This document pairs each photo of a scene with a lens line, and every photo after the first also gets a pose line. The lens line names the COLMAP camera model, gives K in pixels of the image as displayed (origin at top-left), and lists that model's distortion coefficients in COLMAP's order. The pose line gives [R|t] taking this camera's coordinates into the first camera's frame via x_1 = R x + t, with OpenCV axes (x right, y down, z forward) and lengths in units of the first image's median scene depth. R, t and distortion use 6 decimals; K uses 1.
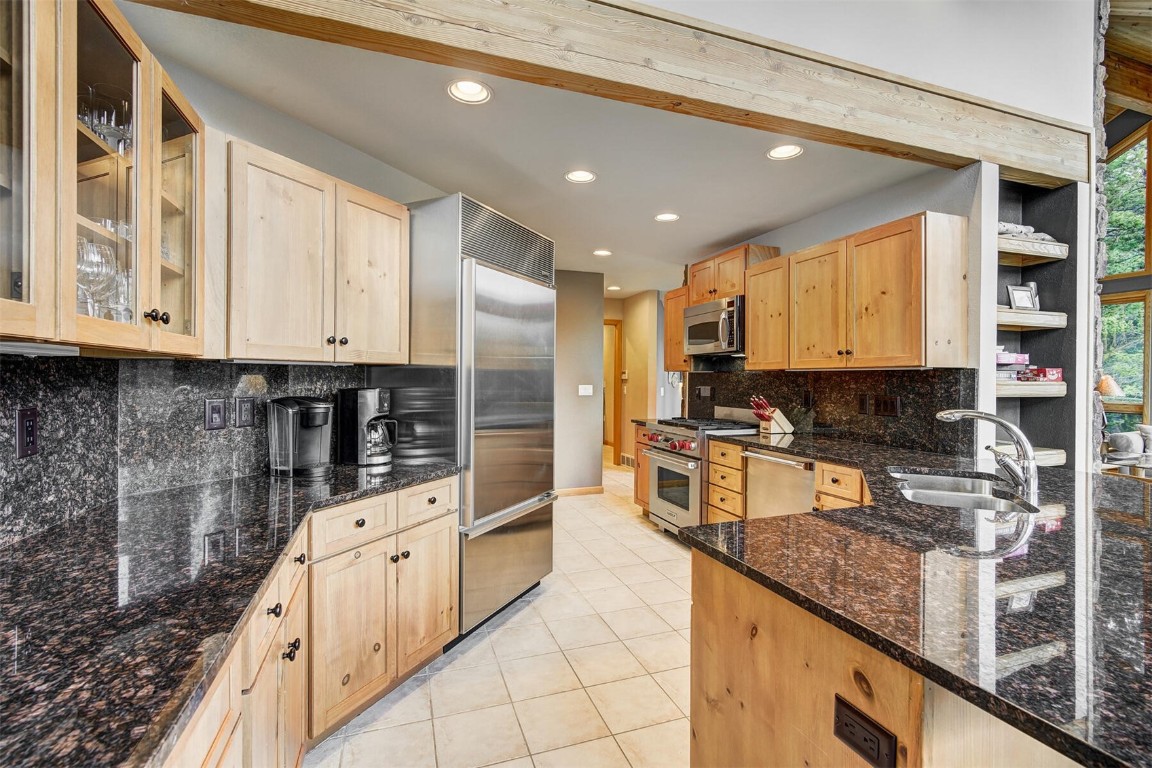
lens RADIAL K [[520.5, 0, 576.4], [0, 520.5, 379.2], [0, 0, 1]] dist [-0.005847, 0.002411]
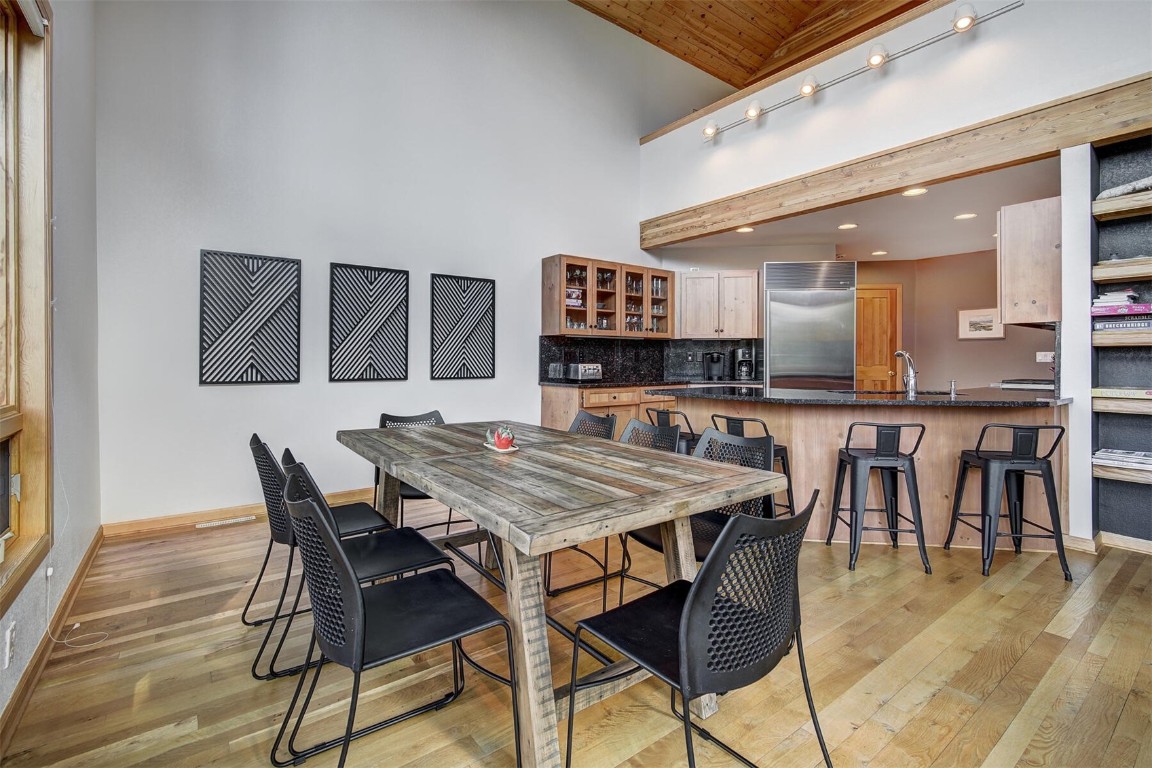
lens RADIAL K [[520.5, 0, 575.9], [0, 520.5, 373.3], [0, 0, 1]] dist [-0.005847, 0.002411]
pose [[0.301650, 0.013801, -0.953319, 1.753675], [-0.002028, 0.999902, 0.013834, 0.103826], [0.953417, -0.002240, 0.301649, -0.502130]]
